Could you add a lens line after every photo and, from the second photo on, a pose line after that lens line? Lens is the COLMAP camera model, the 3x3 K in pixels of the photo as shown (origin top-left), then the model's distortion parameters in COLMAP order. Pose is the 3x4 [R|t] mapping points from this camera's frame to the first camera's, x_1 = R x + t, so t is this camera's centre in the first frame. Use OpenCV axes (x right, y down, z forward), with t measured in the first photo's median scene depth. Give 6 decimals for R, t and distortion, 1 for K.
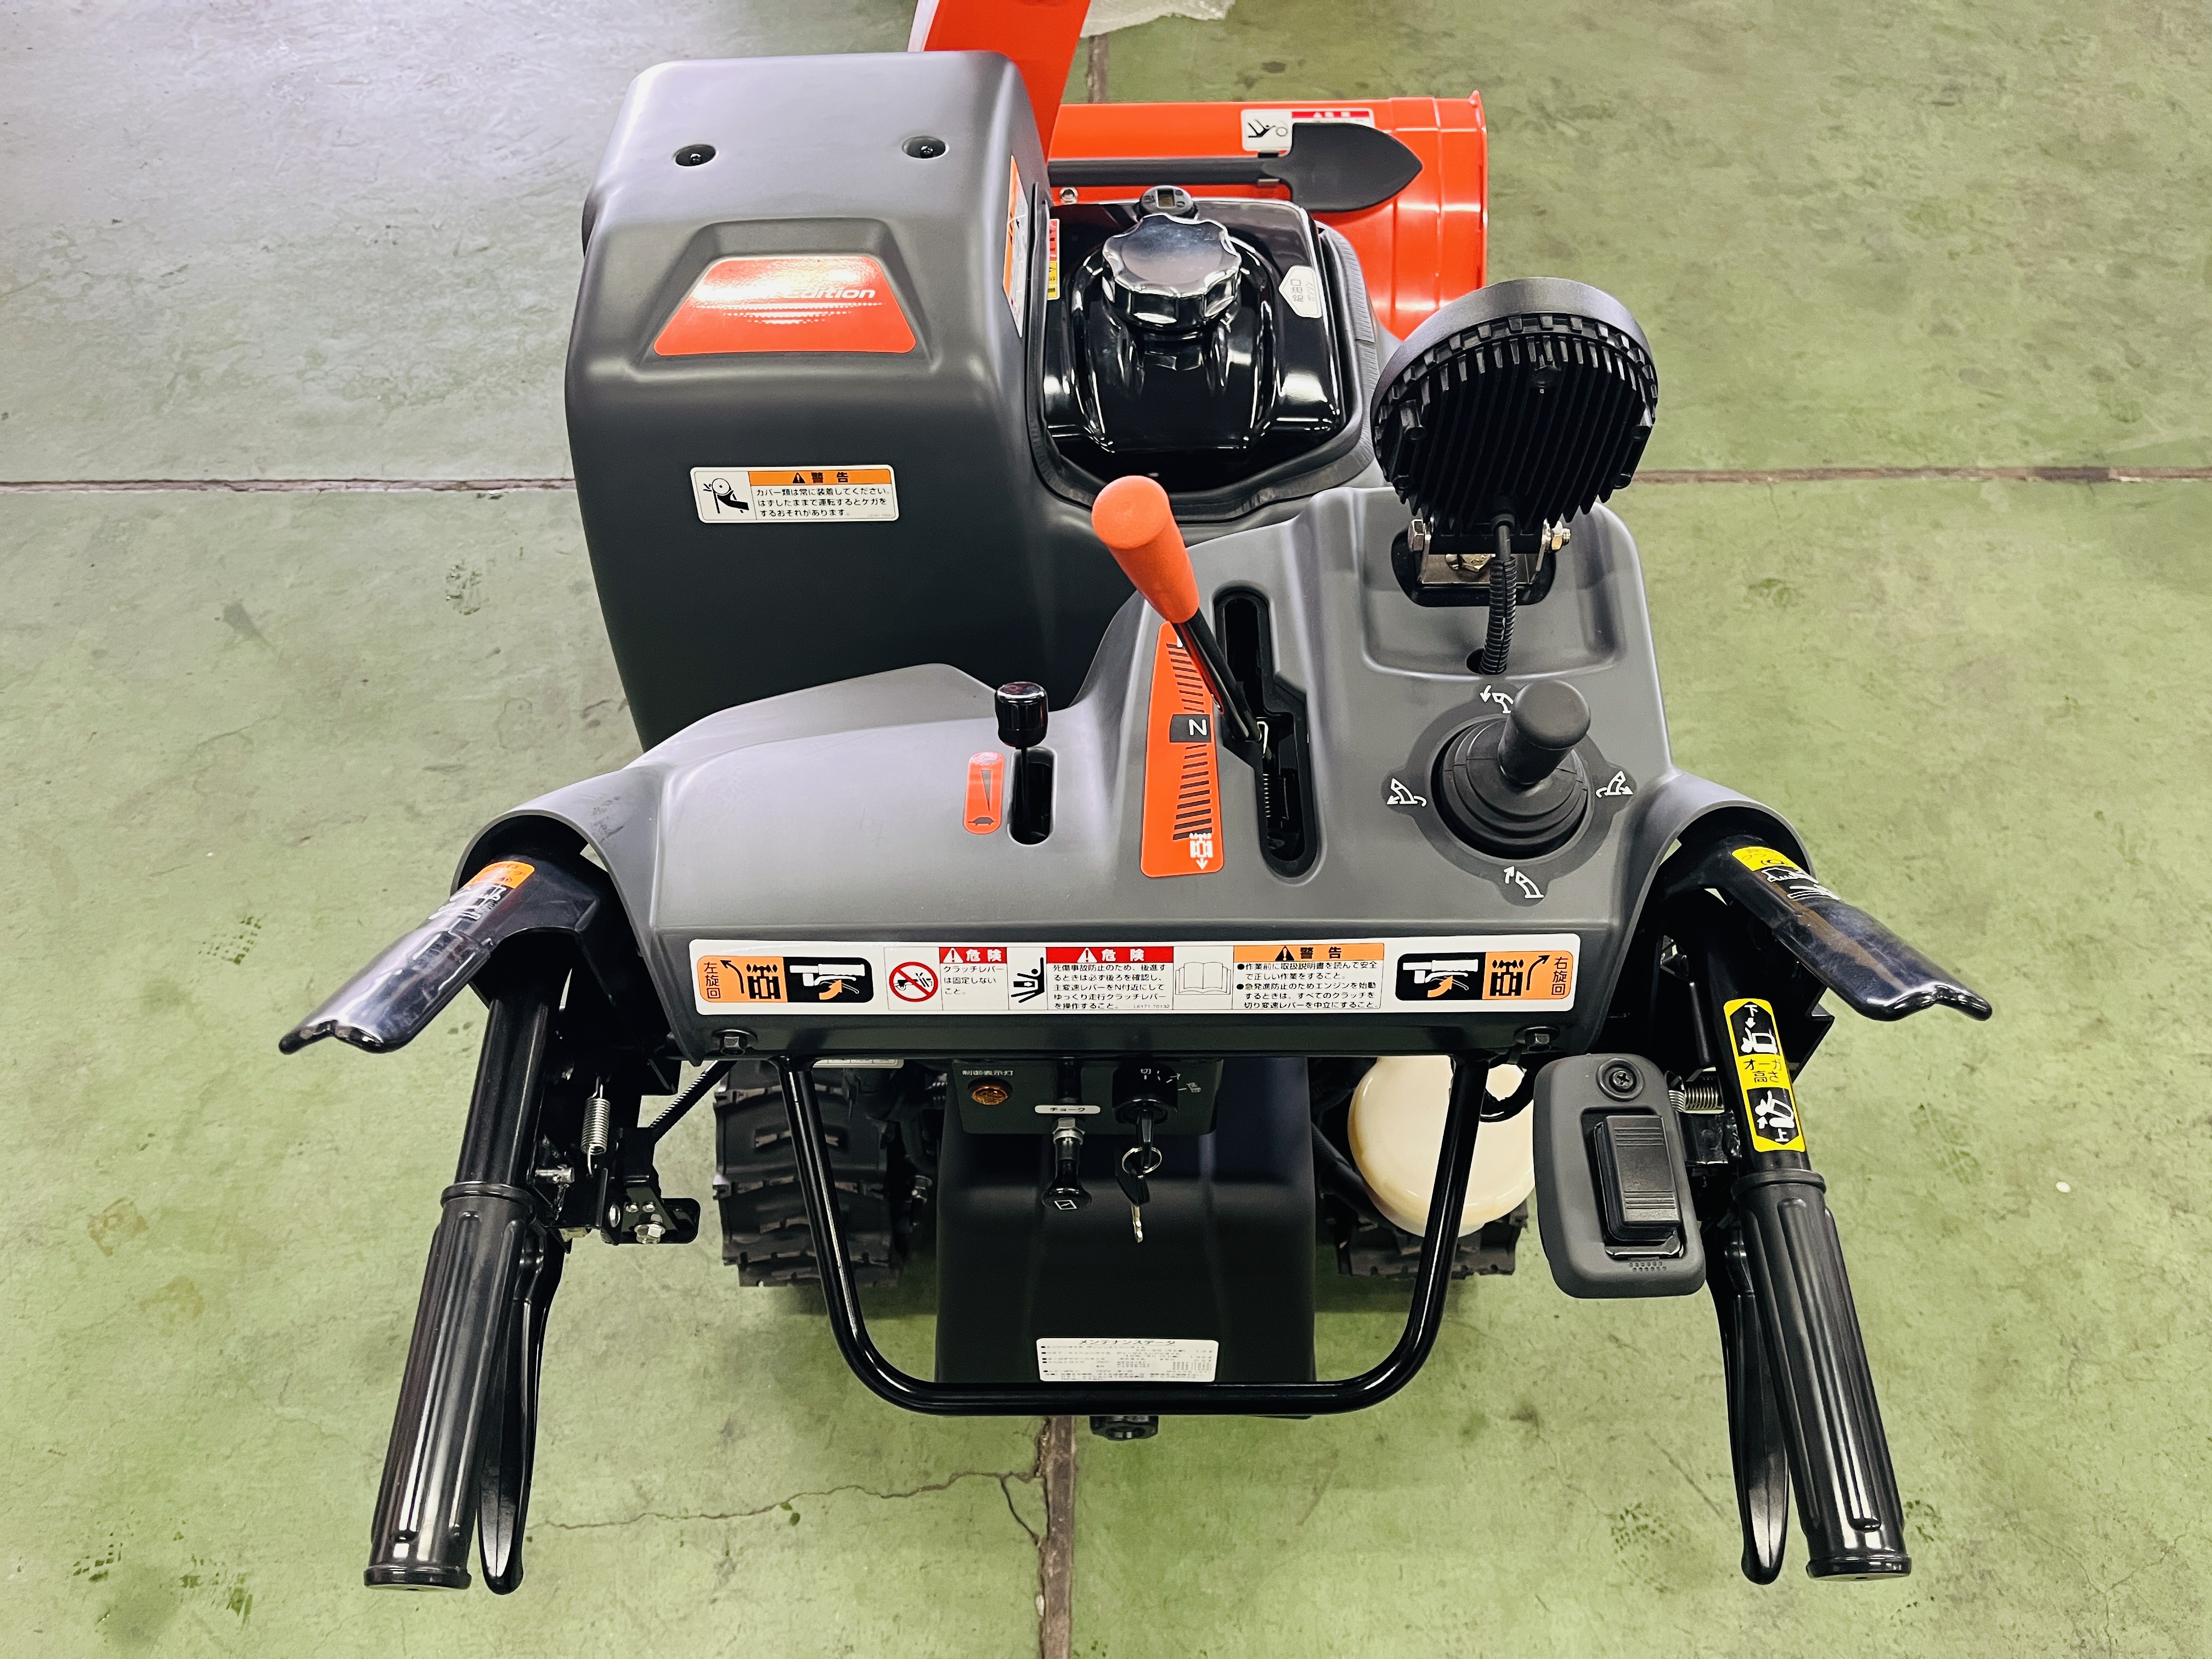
lens RADIAL K [[1689.4, 0, 1101.5], [0, 1689.4, 823.6], [0, 0, 1]] dist [0.066046, -0.097463]
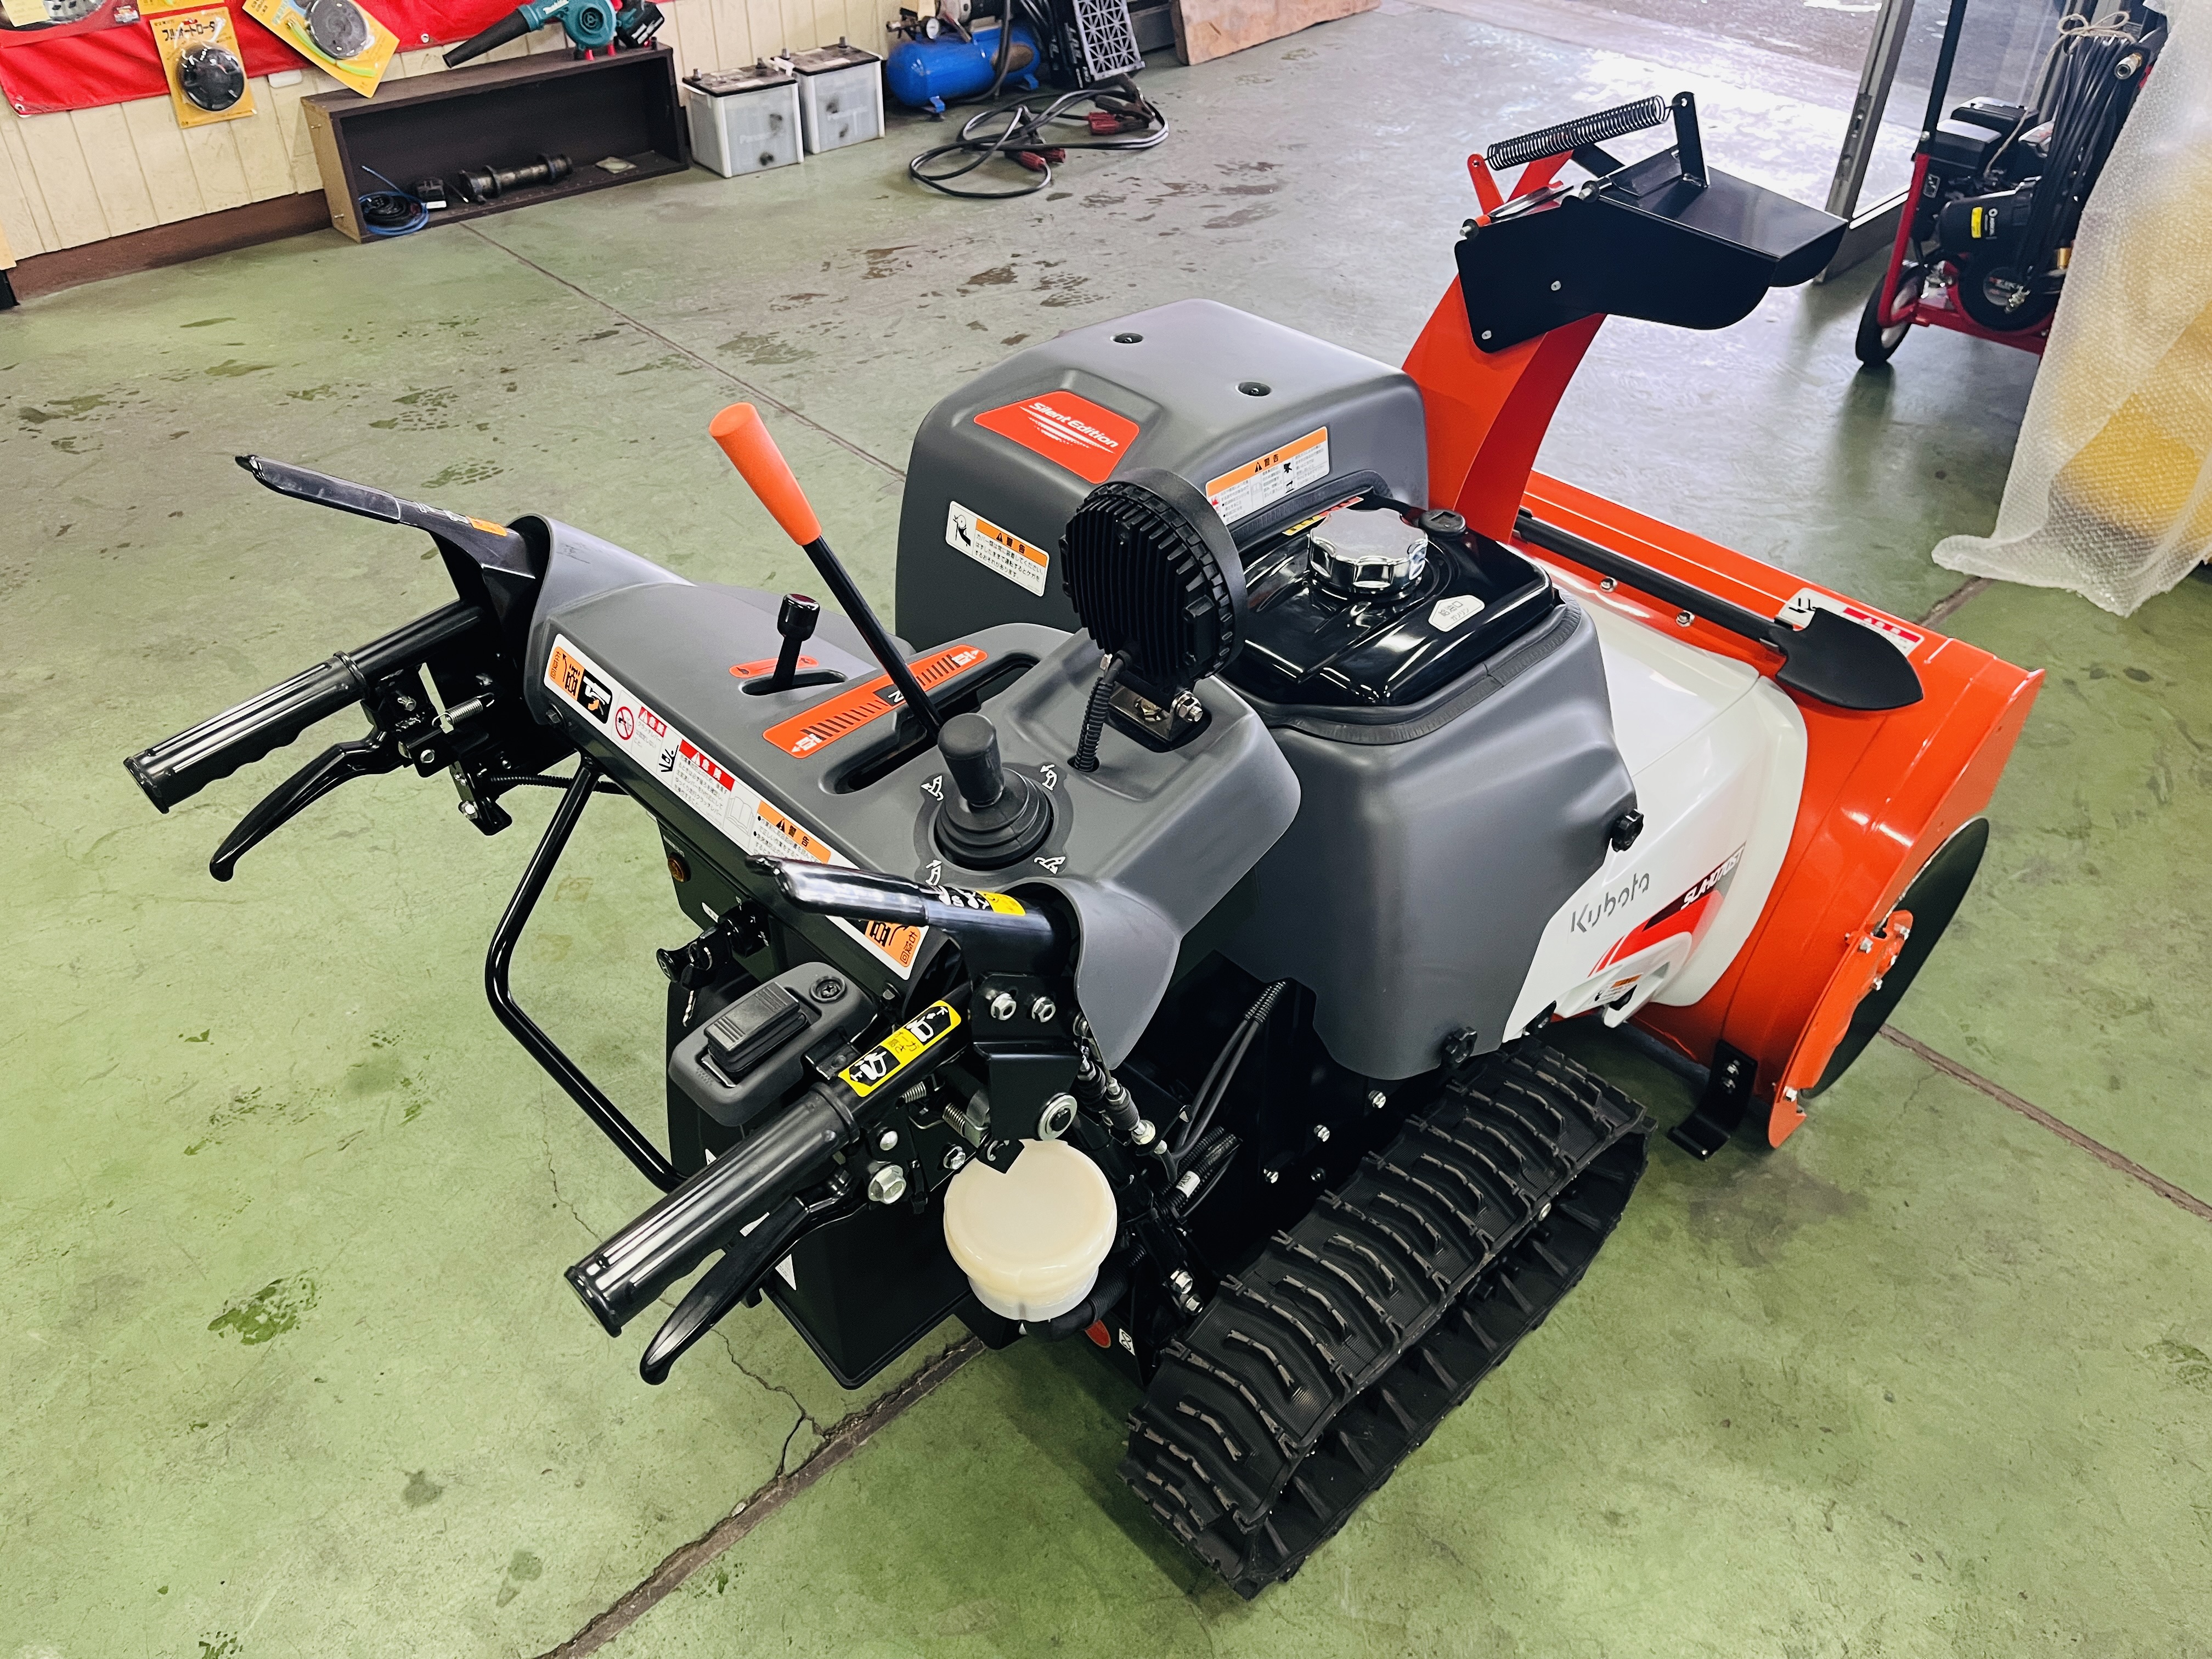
lens RADIAL K [[1689.4, 0, 1101.5], [0, 1689.4, 823.6], [0, 0, 1]] dist [0.066046, -0.097463]
pose [[0.692036, 0.473683, -0.544711, 0.711201], [-0.585125, 0.810005, -0.038996, -0.013555], [0.422747, 0.345710, 0.837717, -0.014196]]
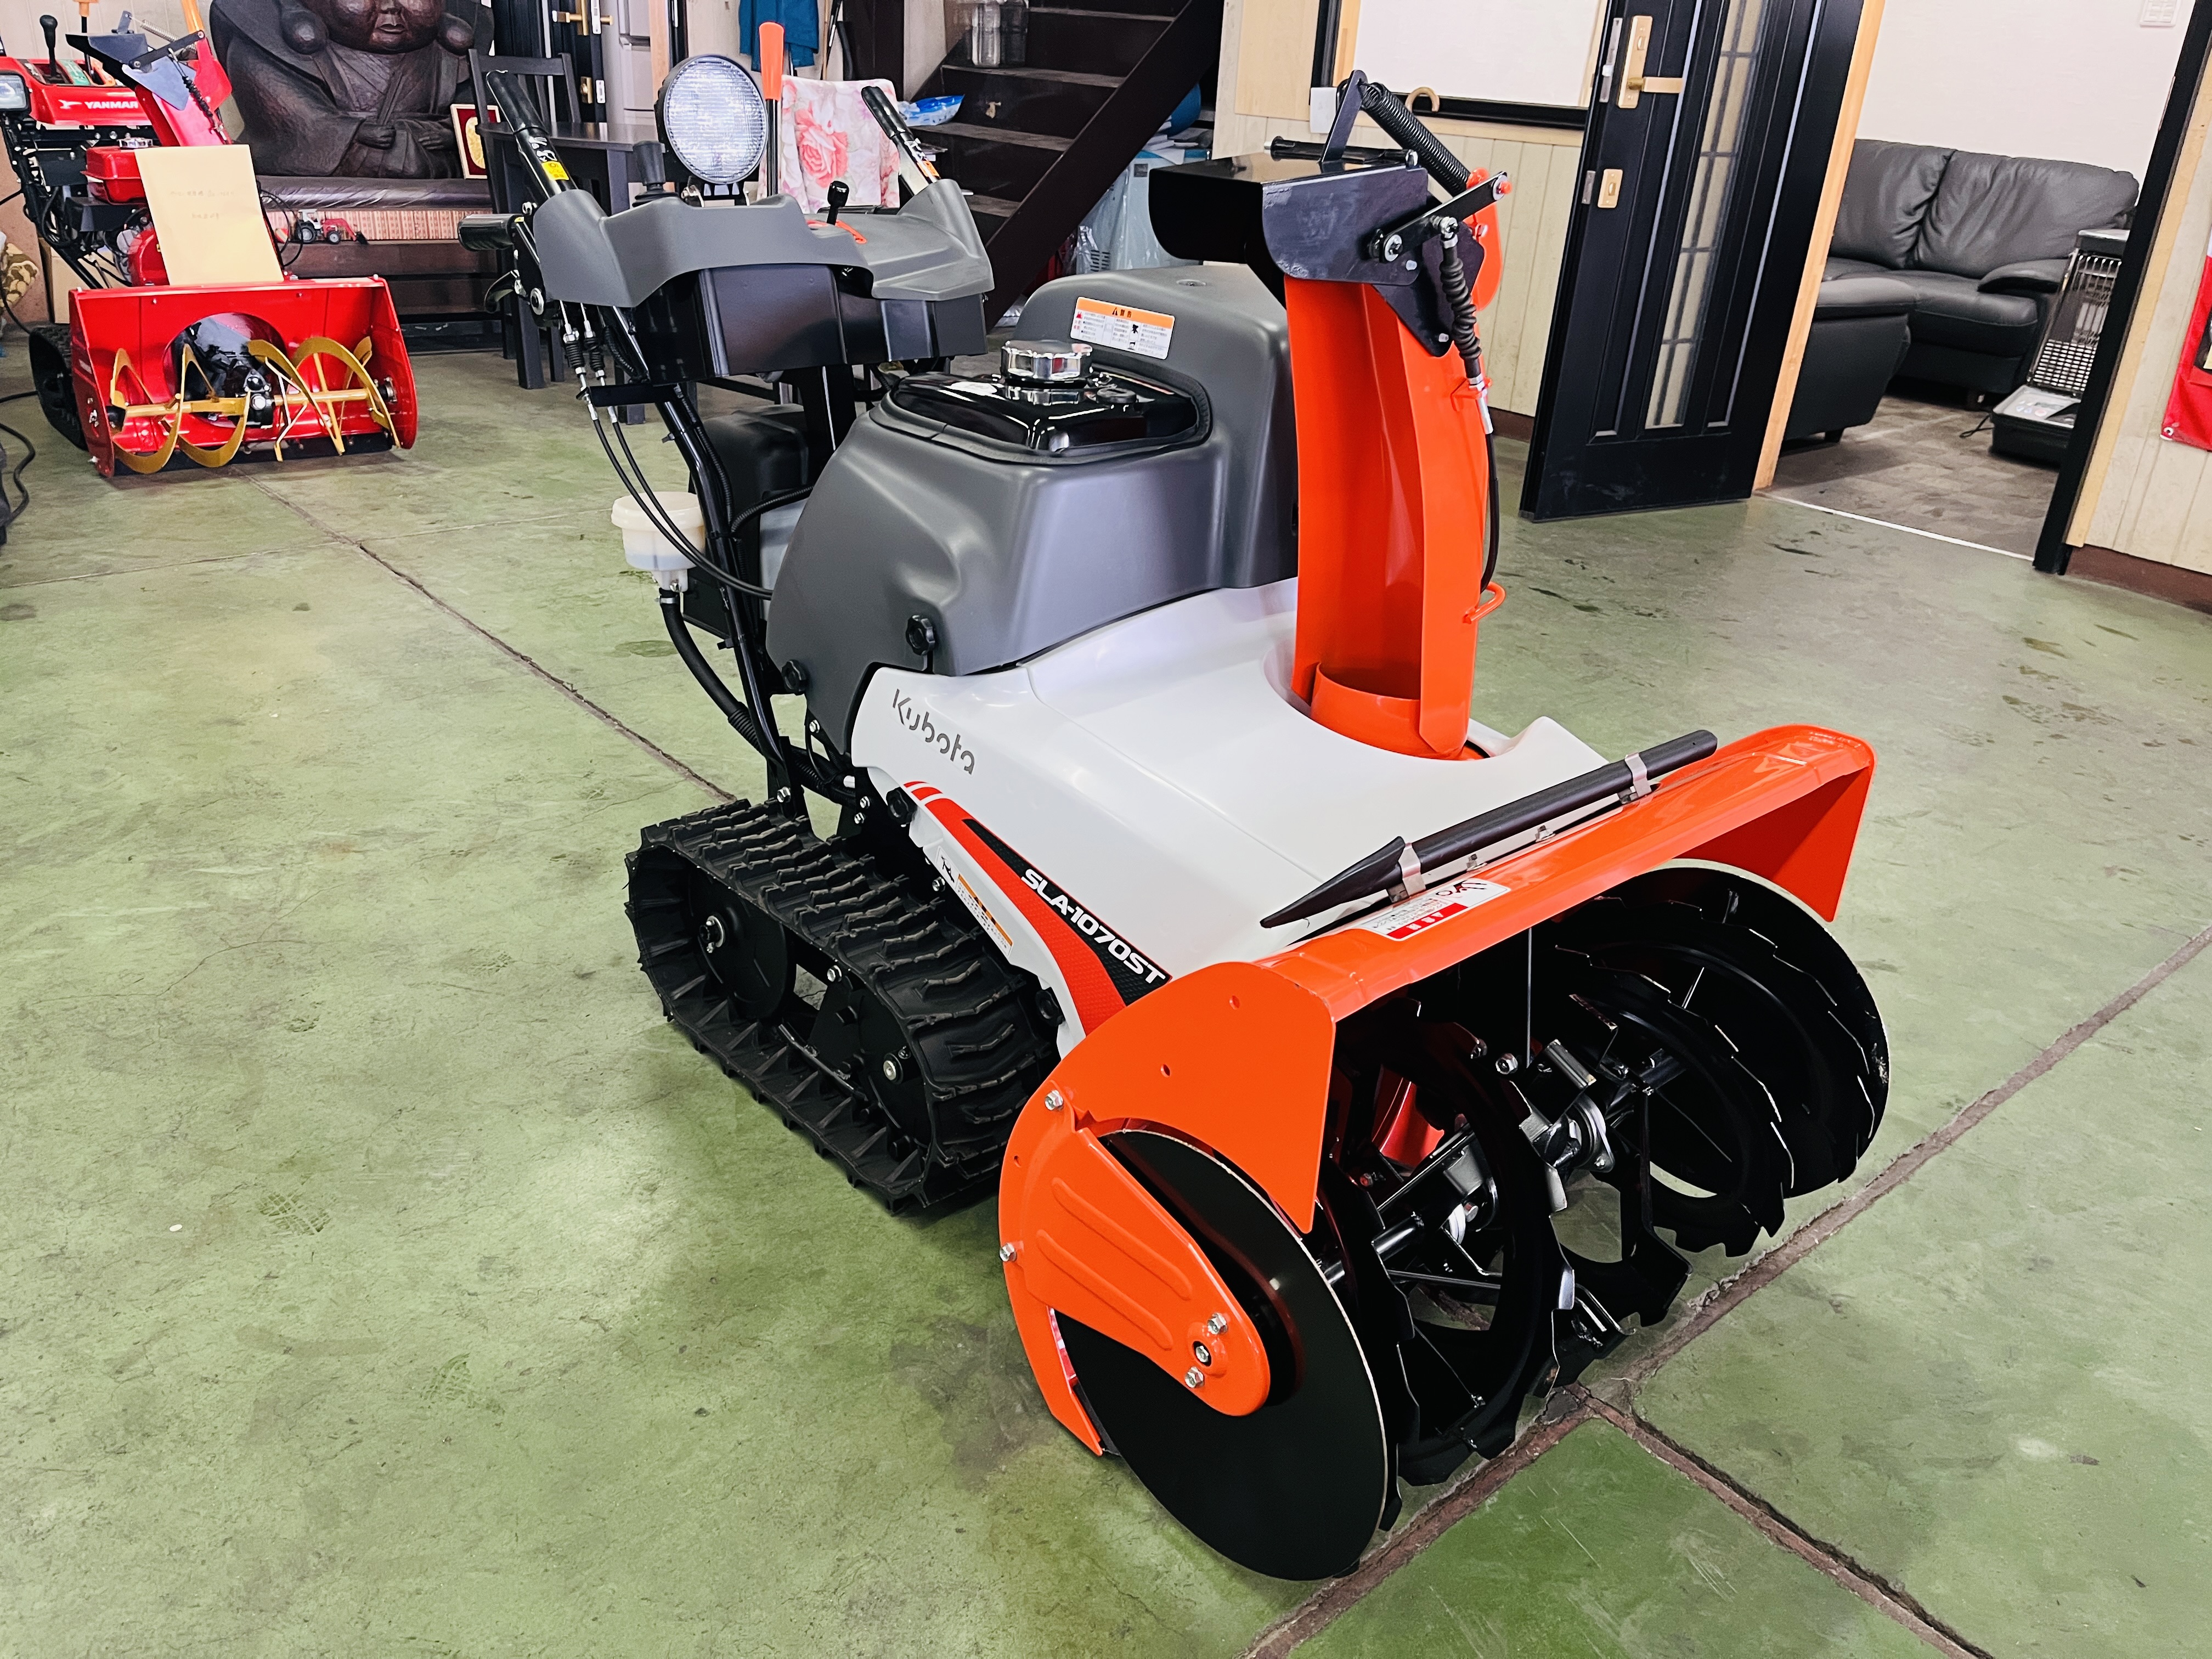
lens RADIAL K [[1689.4, 0, 1101.5], [0, 1689.4, 823.6], [0, 0, 1]] dist [0.066046, -0.097463]
pose [[-0.747709, 0.255709, -0.612817, 1.110456], [-0.551002, 0.276115, 0.787501, -1.550675], [0.370579, 0.926485, -0.065558, 1.642124]]
